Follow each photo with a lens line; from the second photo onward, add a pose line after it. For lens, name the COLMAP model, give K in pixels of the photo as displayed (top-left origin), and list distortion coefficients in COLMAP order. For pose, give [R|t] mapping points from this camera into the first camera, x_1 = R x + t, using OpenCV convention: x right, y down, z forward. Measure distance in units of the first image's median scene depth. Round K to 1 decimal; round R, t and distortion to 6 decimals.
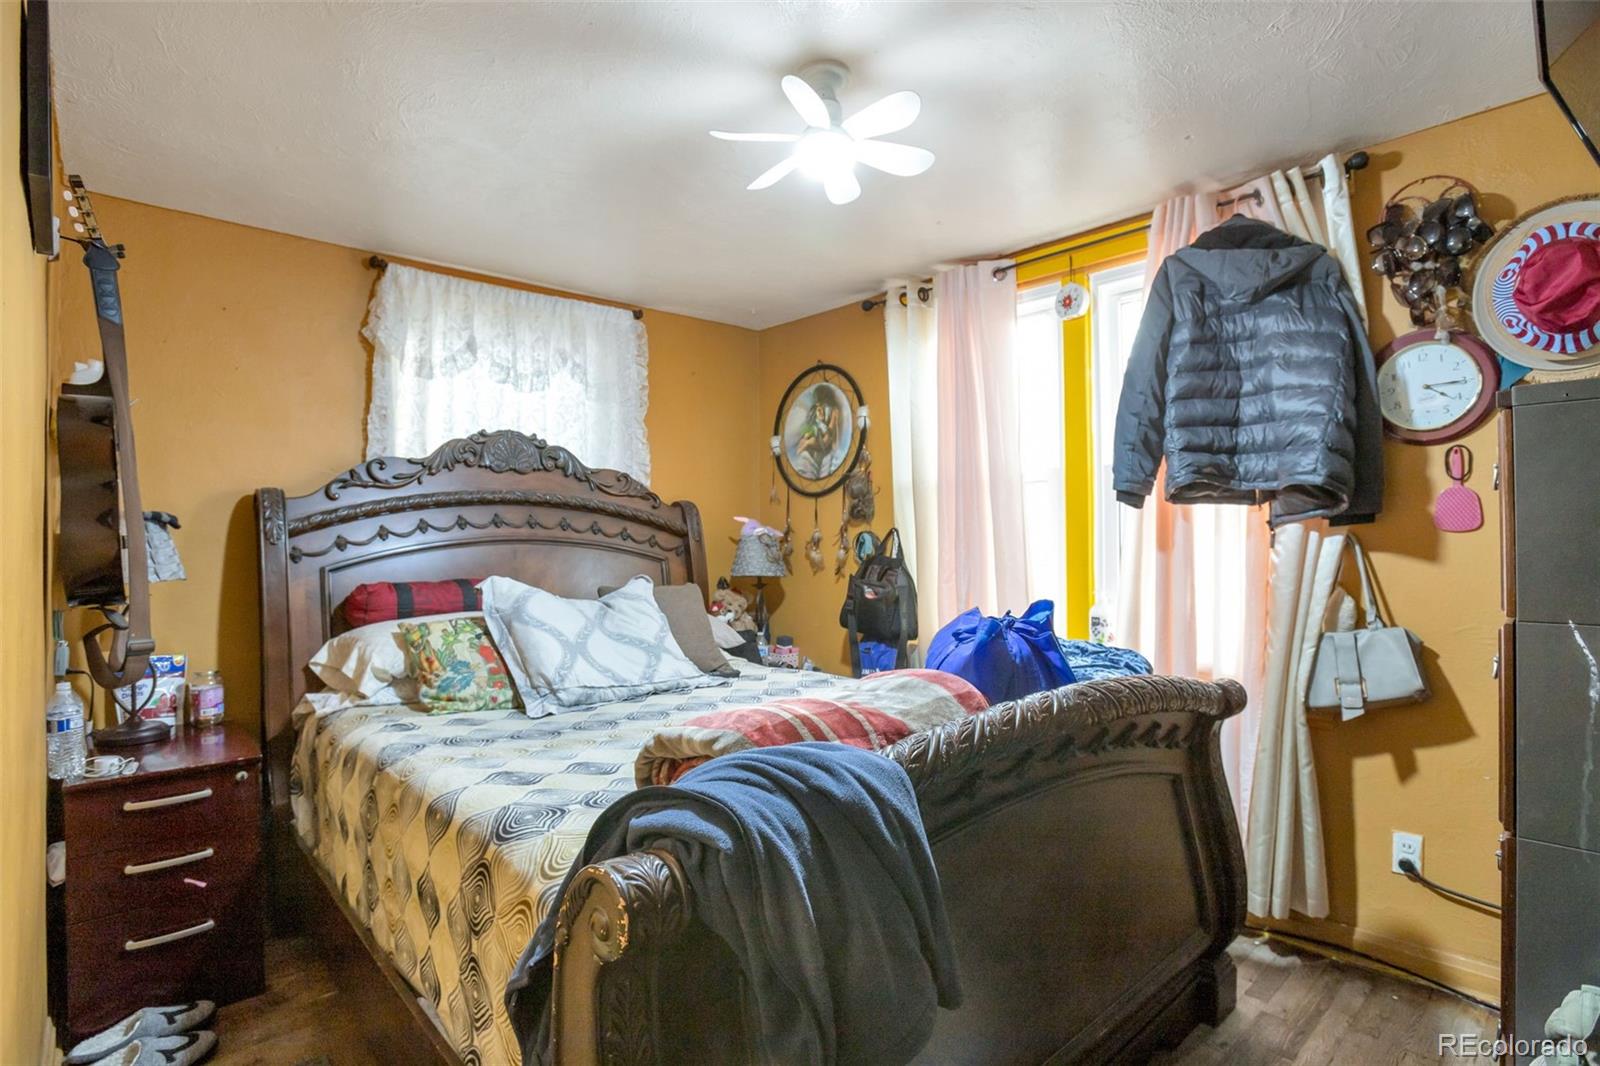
lens RADIAL K [[784.1, 0, 797.9], [0, 784.1, 534.7], [0, 0, 1]] dist [-0.079834, 0.039644]
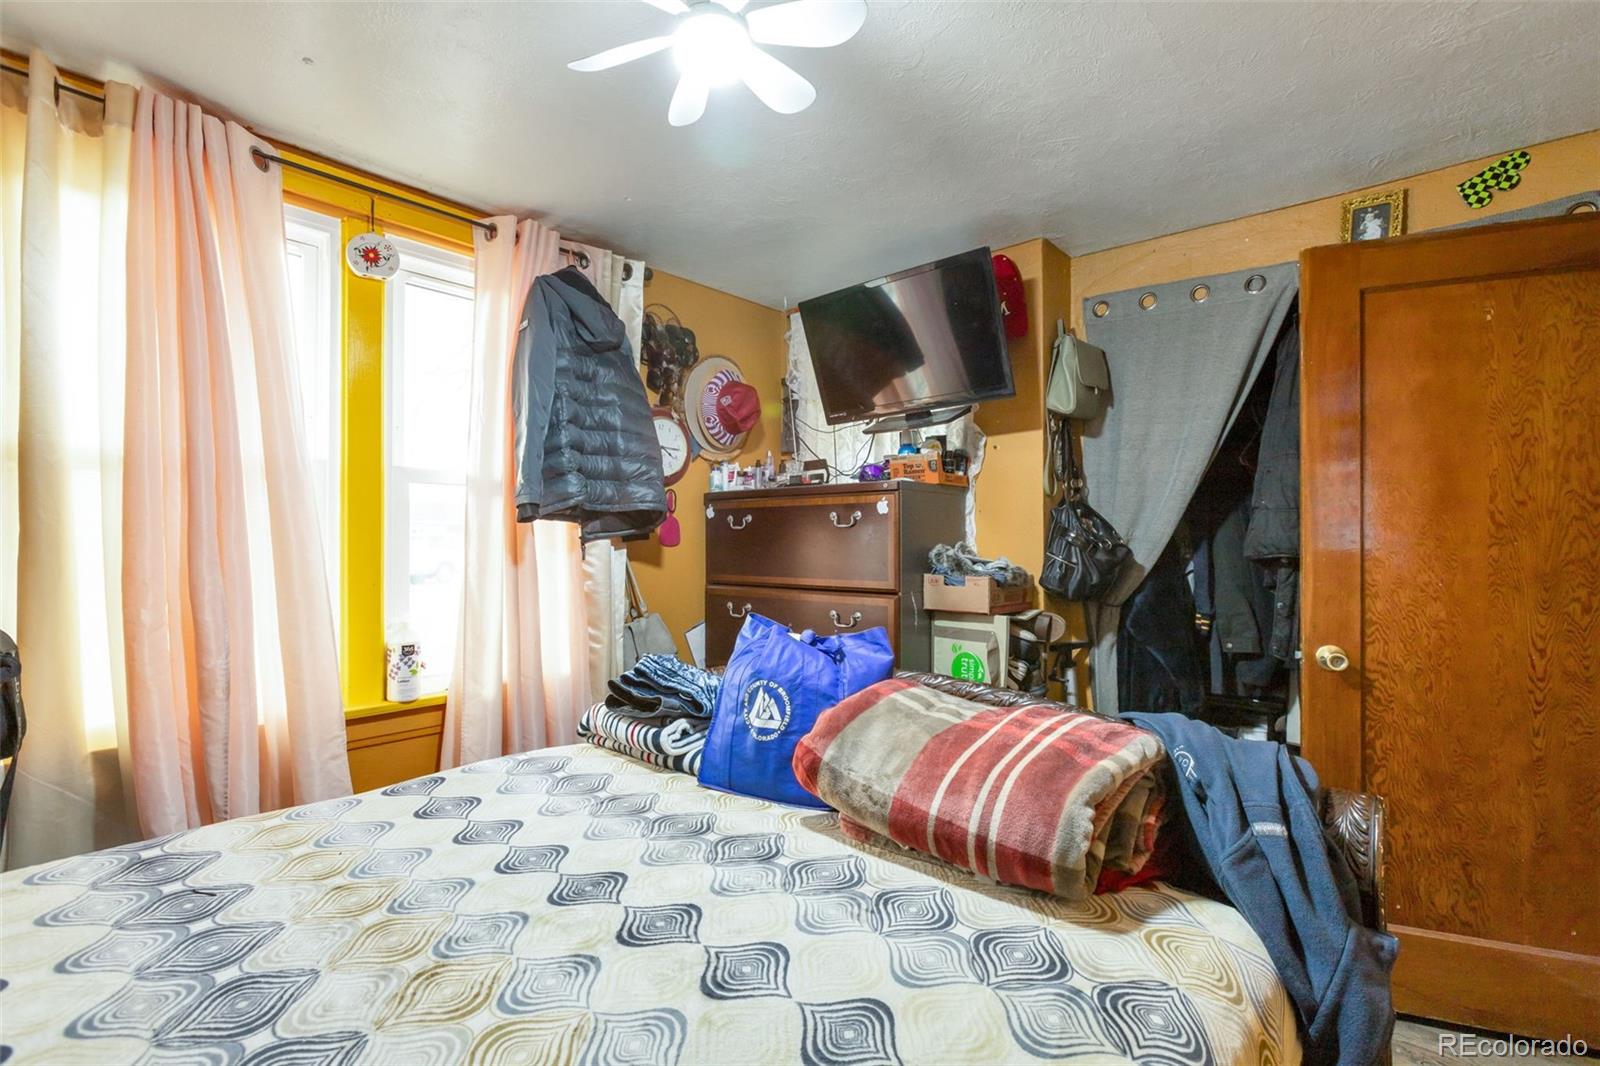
lens RADIAL K [[784.1, 0, 797.9], [0, 784.1, 534.7], [0, 0, 1]] dist [-0.079834, 0.039644]
pose [[-0.189181, 0.003570, 0.981936, -0.487127], [0.017630, 0.999845, -0.000238, -0.013328], [-0.981784, 0.017267, -0.189215, 0.732786]]
